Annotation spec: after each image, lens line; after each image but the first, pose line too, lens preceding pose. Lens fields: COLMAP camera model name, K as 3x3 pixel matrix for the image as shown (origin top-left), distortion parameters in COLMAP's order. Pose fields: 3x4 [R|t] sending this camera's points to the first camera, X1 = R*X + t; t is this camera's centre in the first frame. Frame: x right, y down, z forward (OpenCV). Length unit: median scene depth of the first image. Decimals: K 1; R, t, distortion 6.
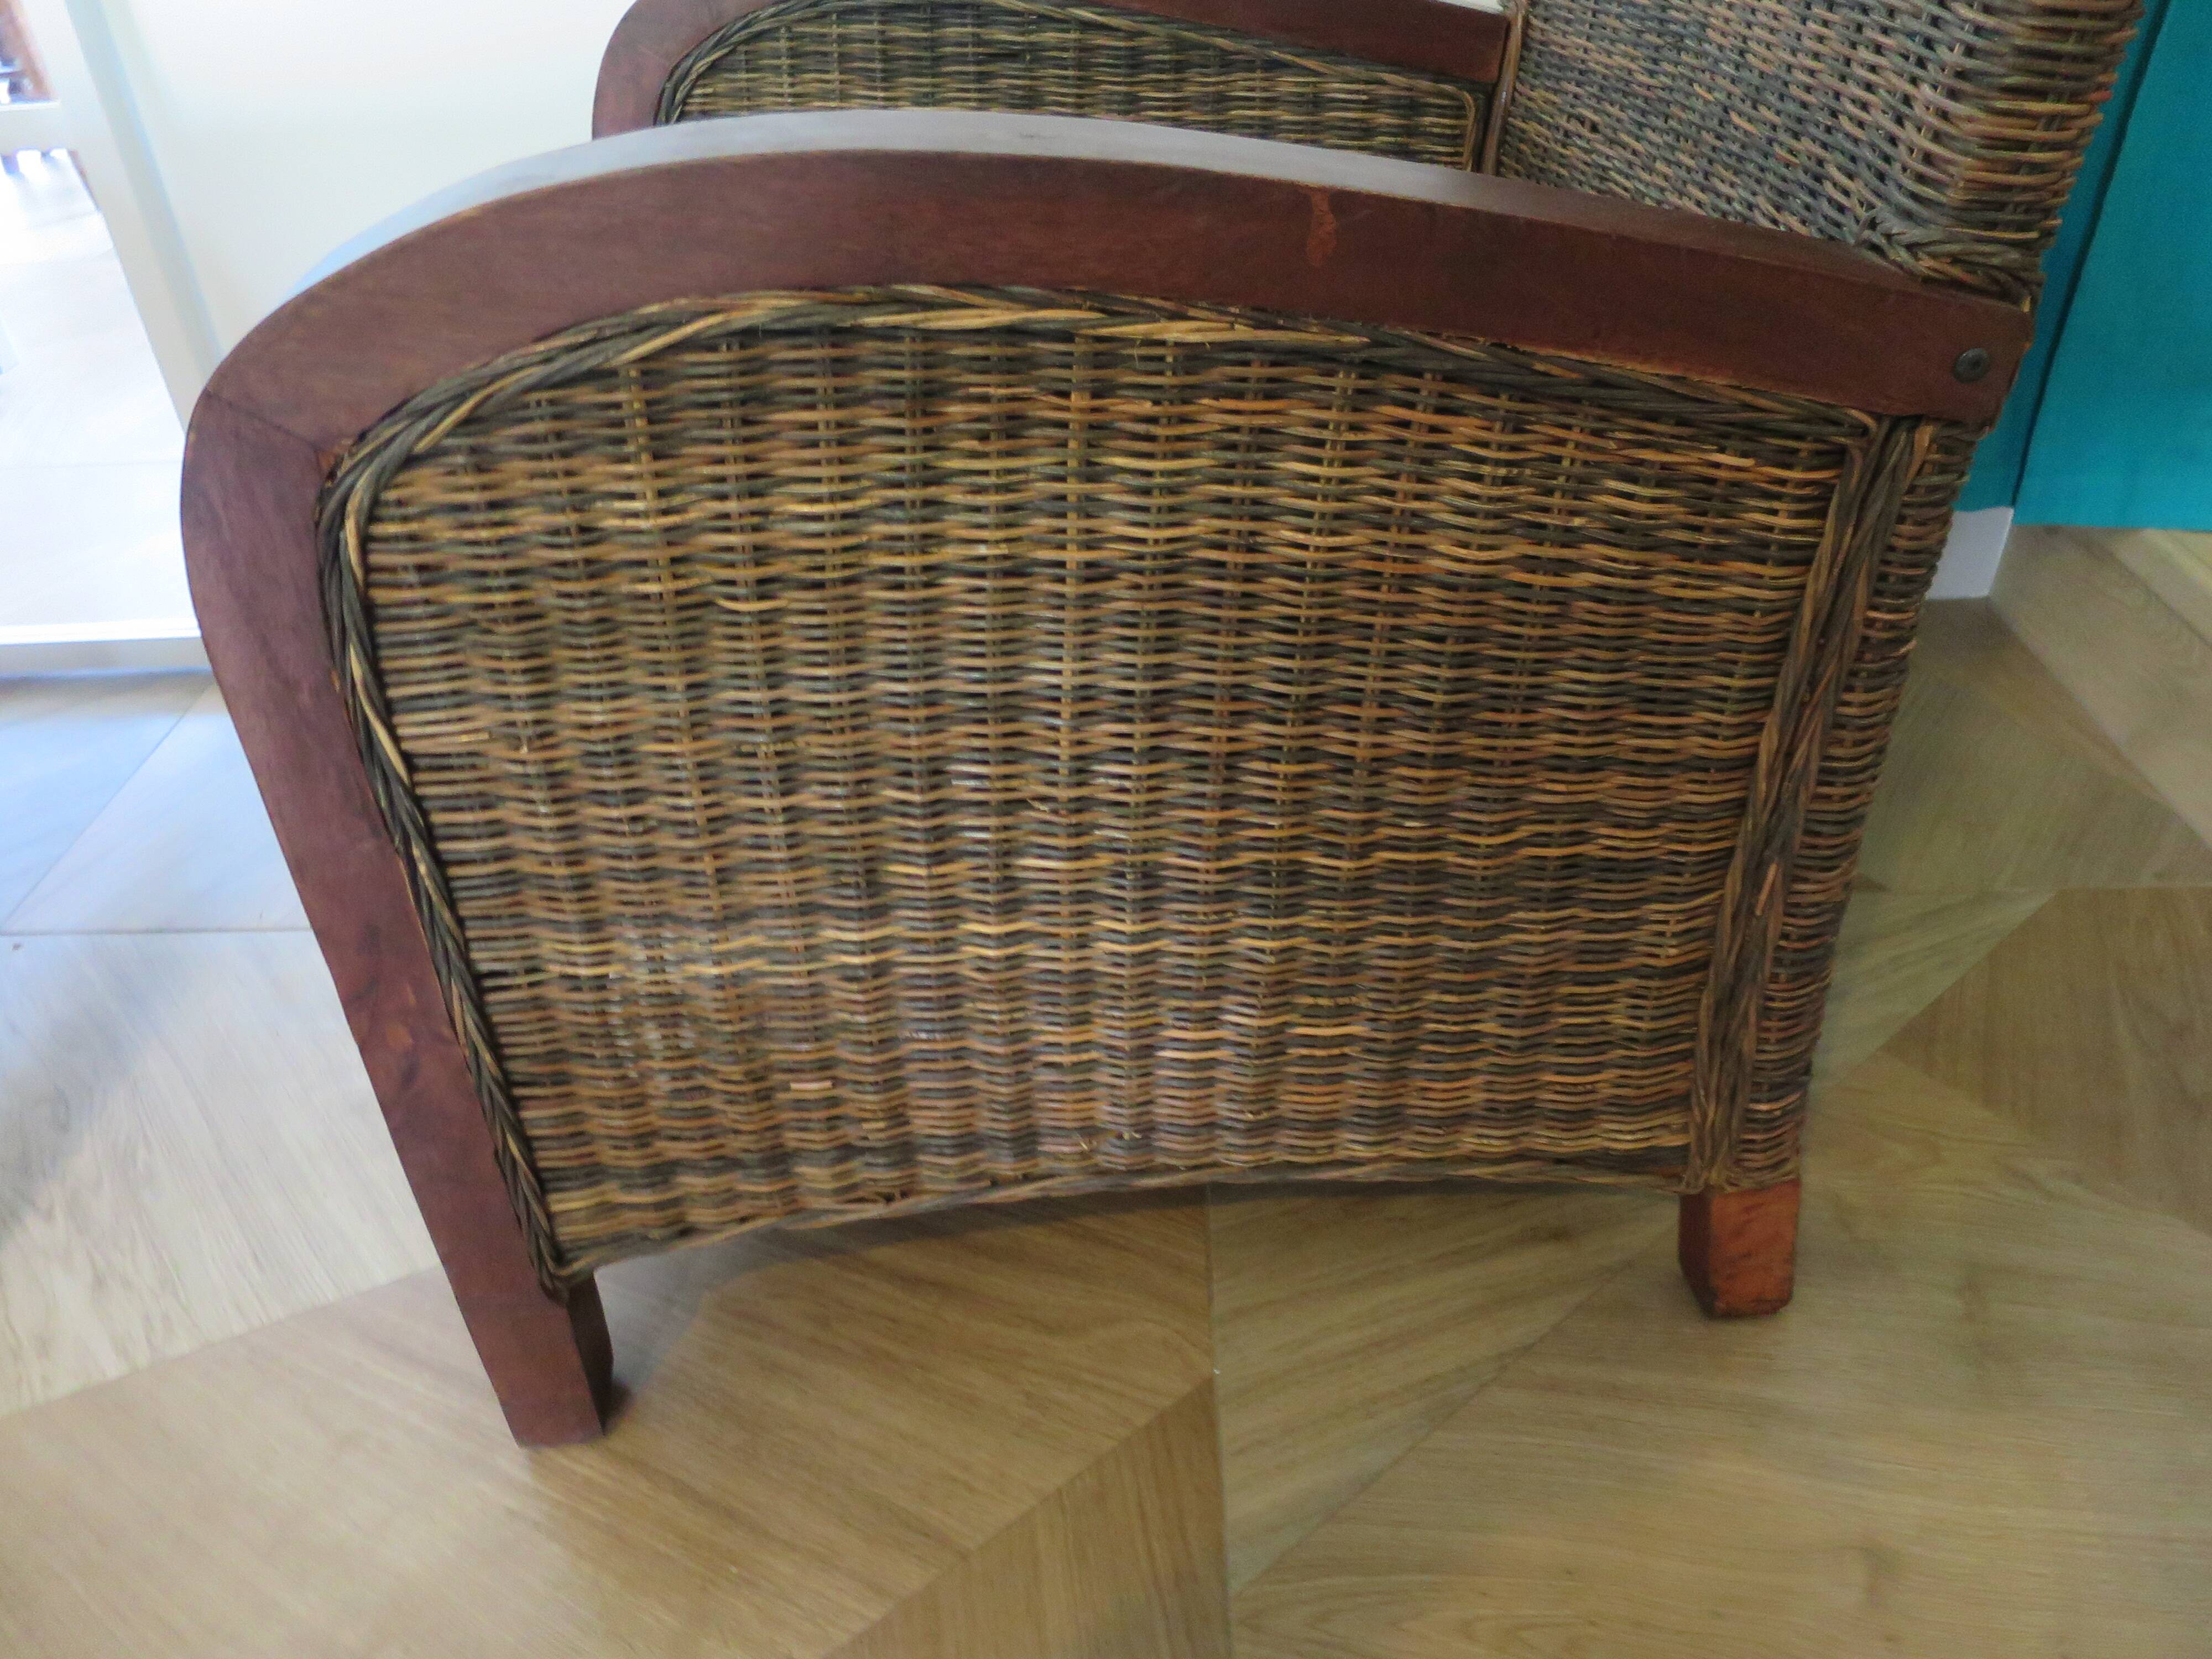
lens RADIAL K [[1597.8, 0, 1105.5], [0, 1597.8, 829.2], [0, 0, 1]] dist [-0.048064, 0.011054]
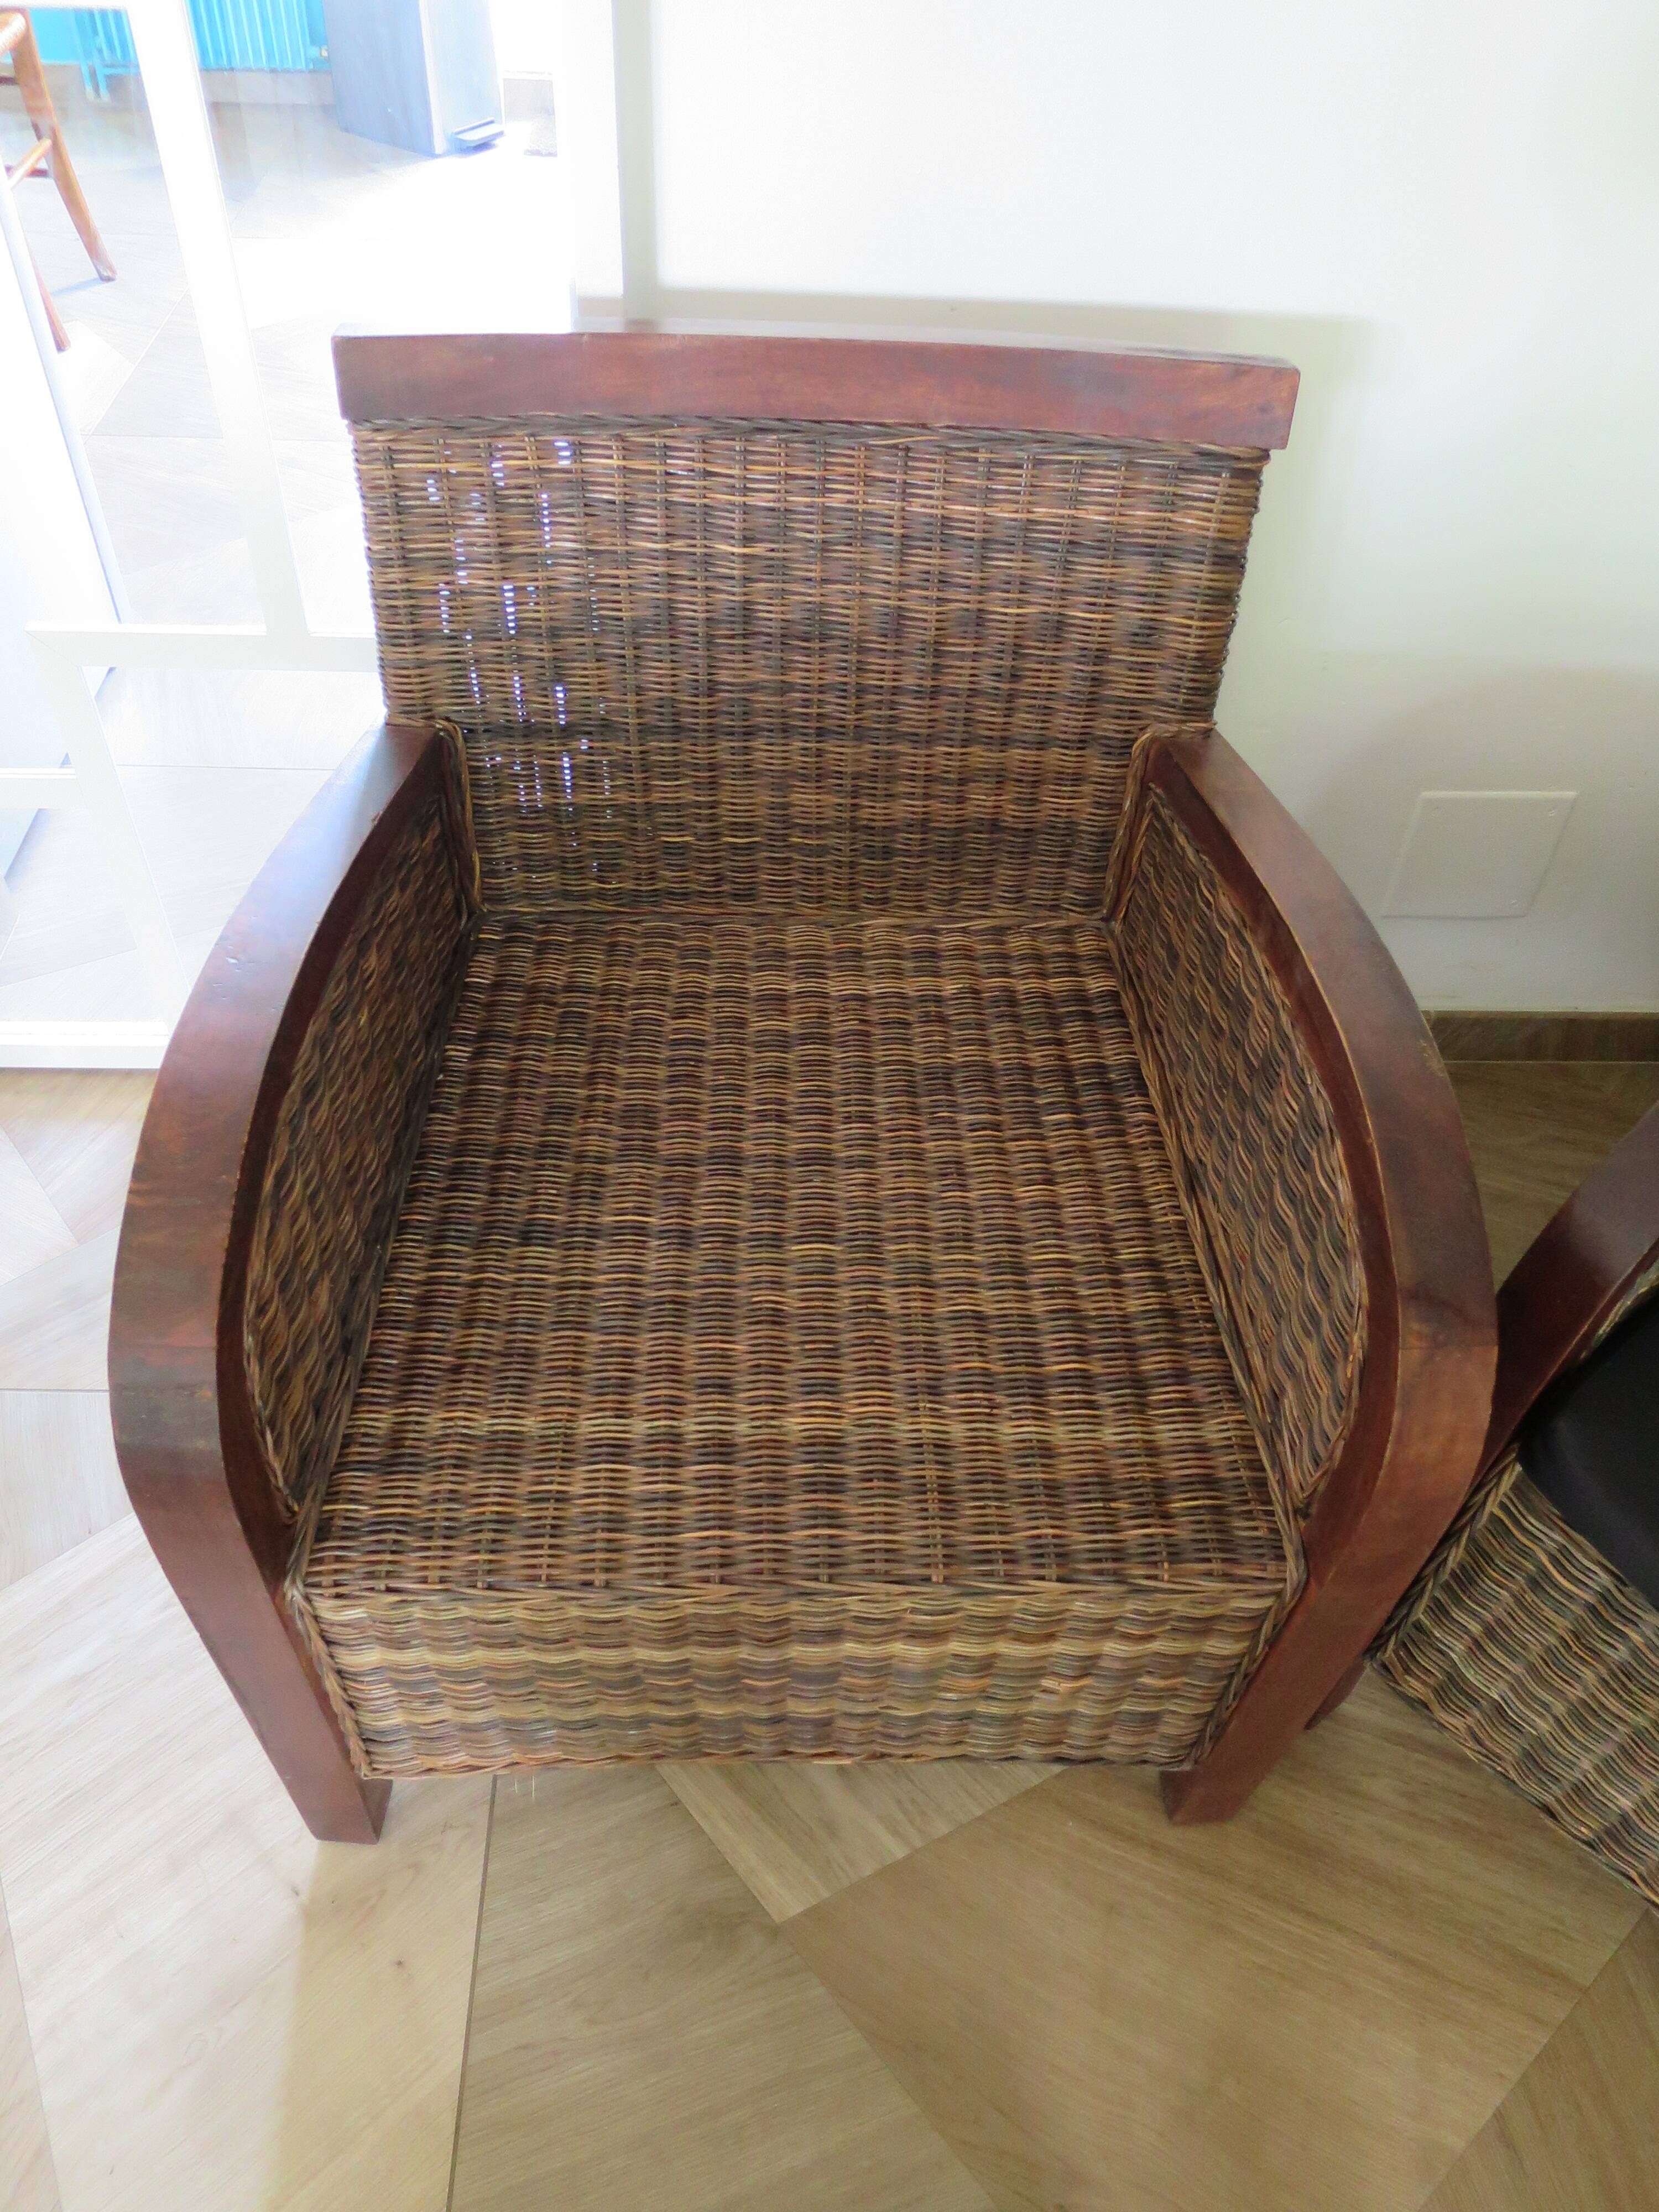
lens RADIAL K [[1592.8, 0, 838.5], [0, 1592.8, 1110.7], [0, 0, 1]] dist [-0.038503, 0.003427]
pose [[0.995787, 0.030315, 0.086542, -0.924922], [-0.046753, 0.979734, 0.194770, -0.585312], [-0.078884, -0.197996, 0.977024, -0.191320]]
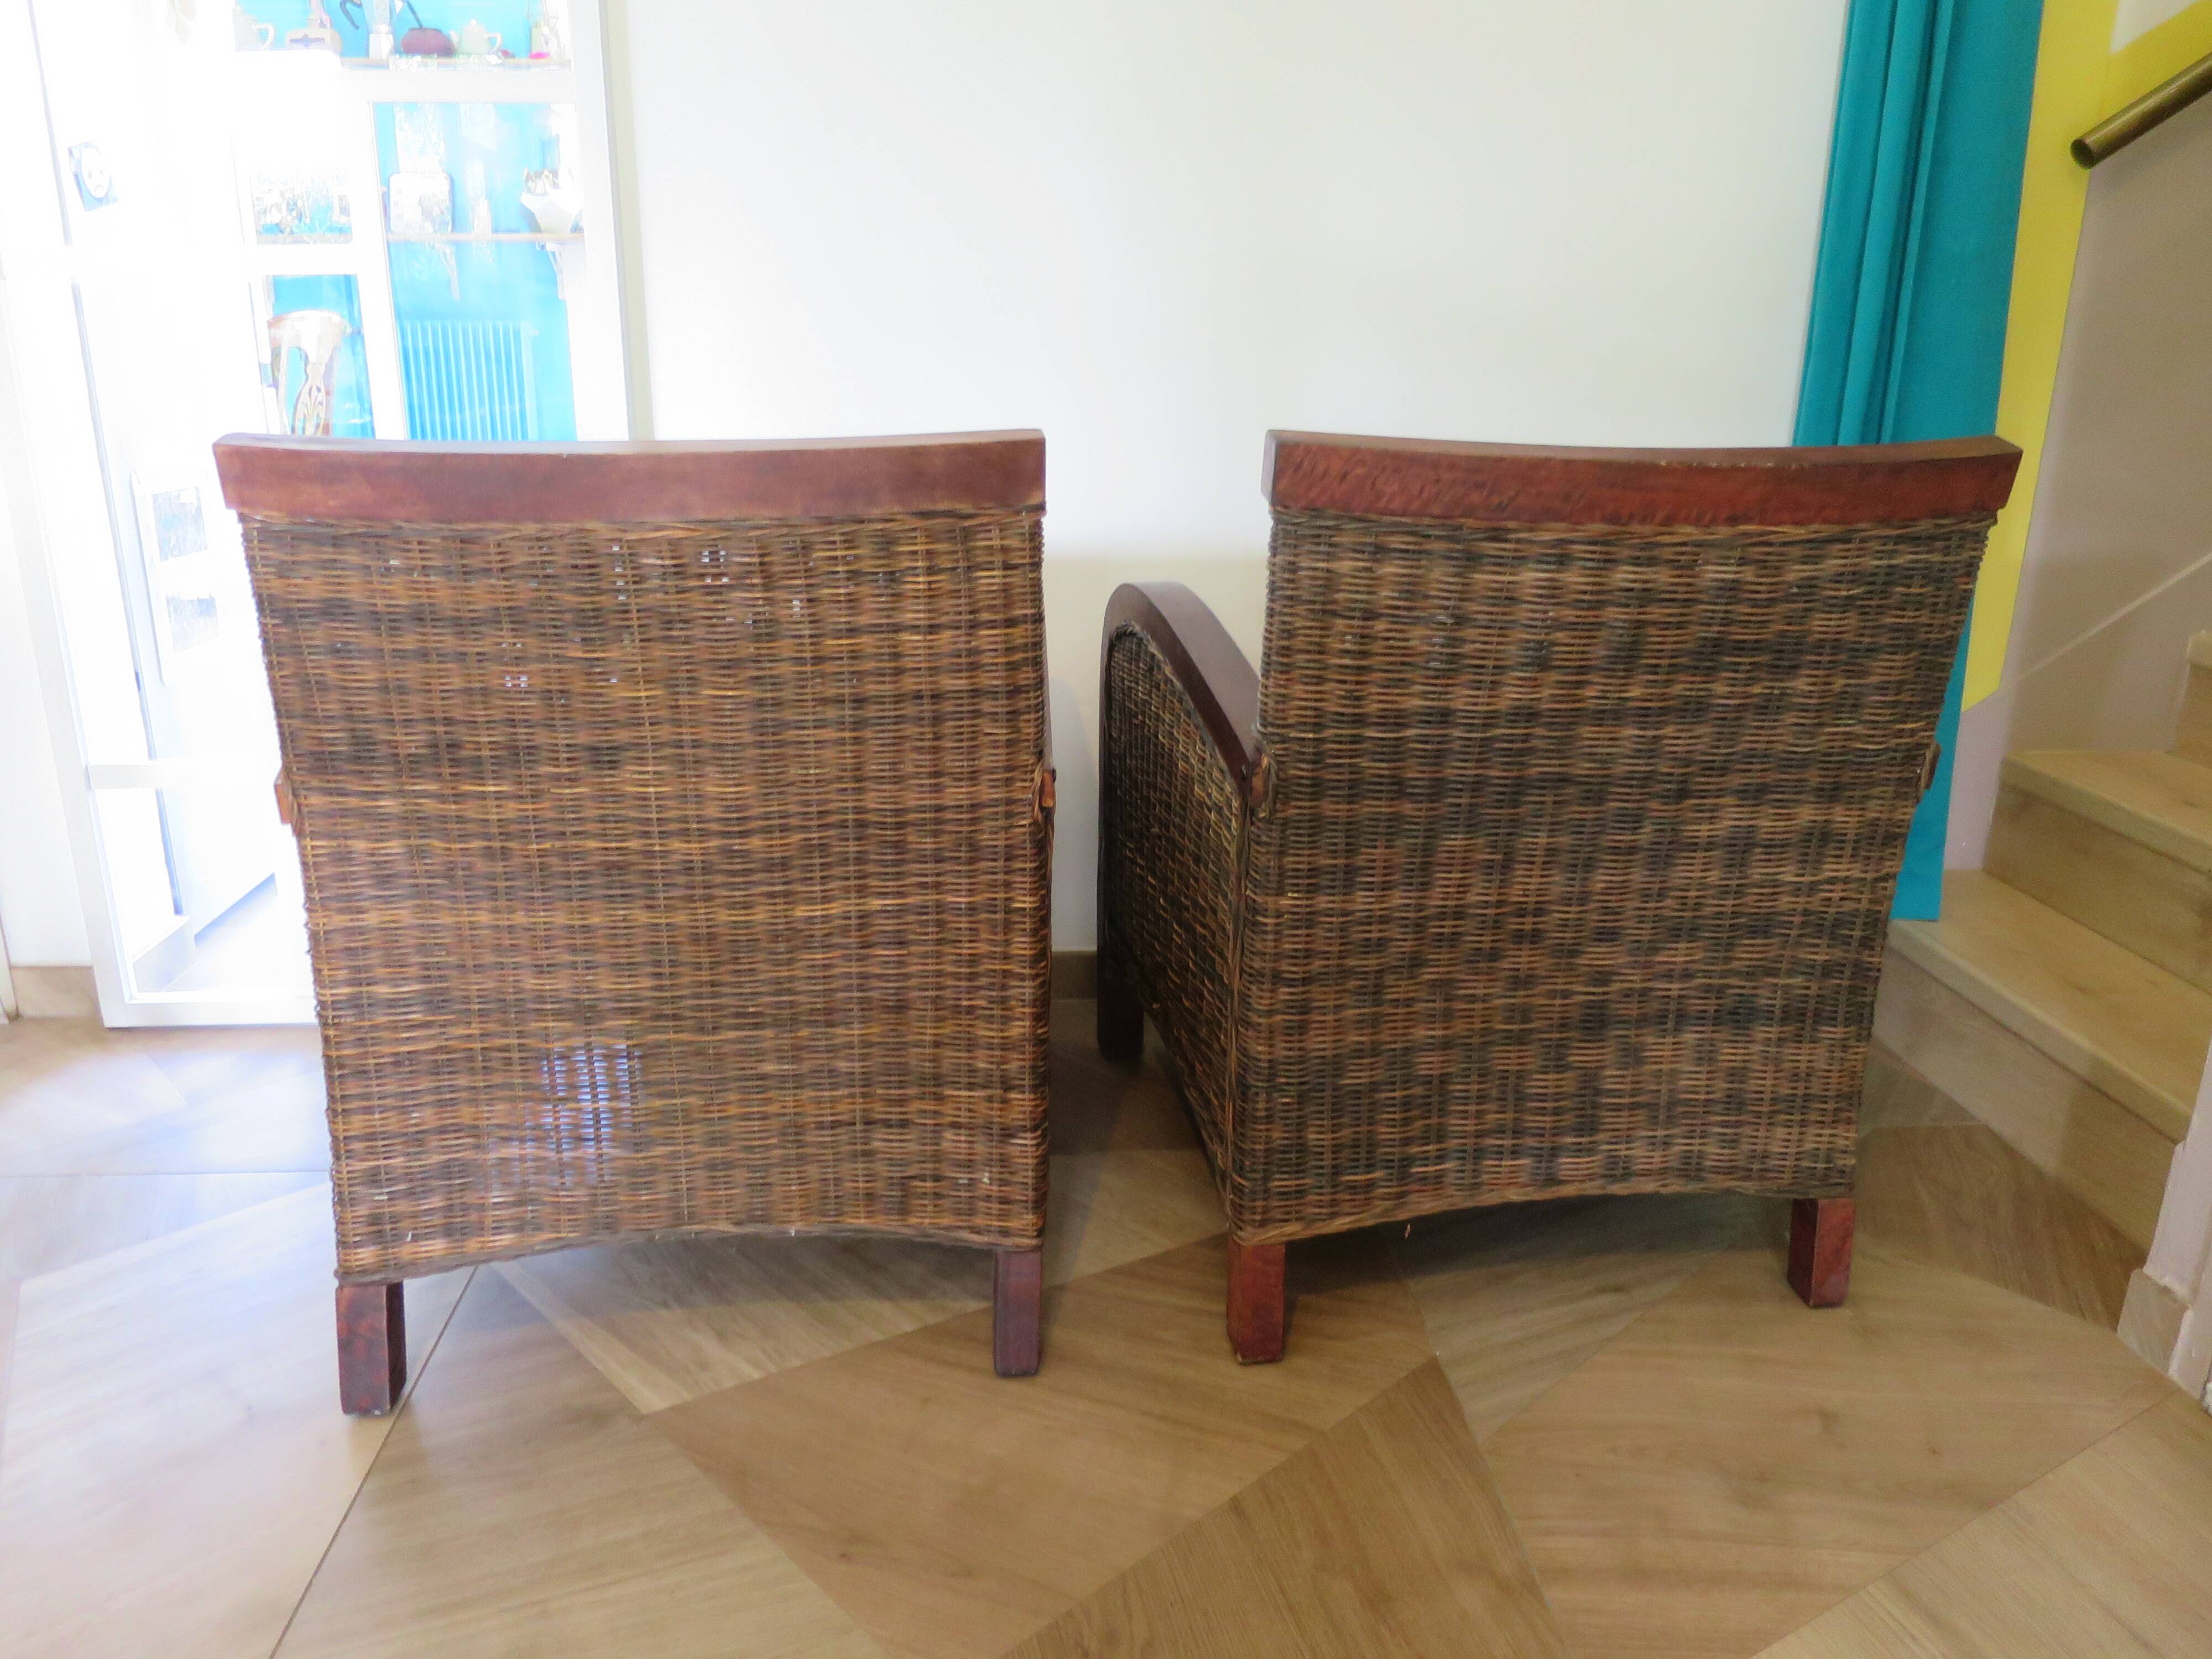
lens RADIAL K [[1597.8, 0, 1105.5], [0, 1597.8, 829.2], [0, 0, 1]] dist [-0.048064, 0.011054]
pose [[0.995730, 0.017108, 0.090711, -0.494467], [0.013134, 0.946421, -0.322668, 0.390718], [-0.091371, 0.322481, 0.942156, -0.823911]]
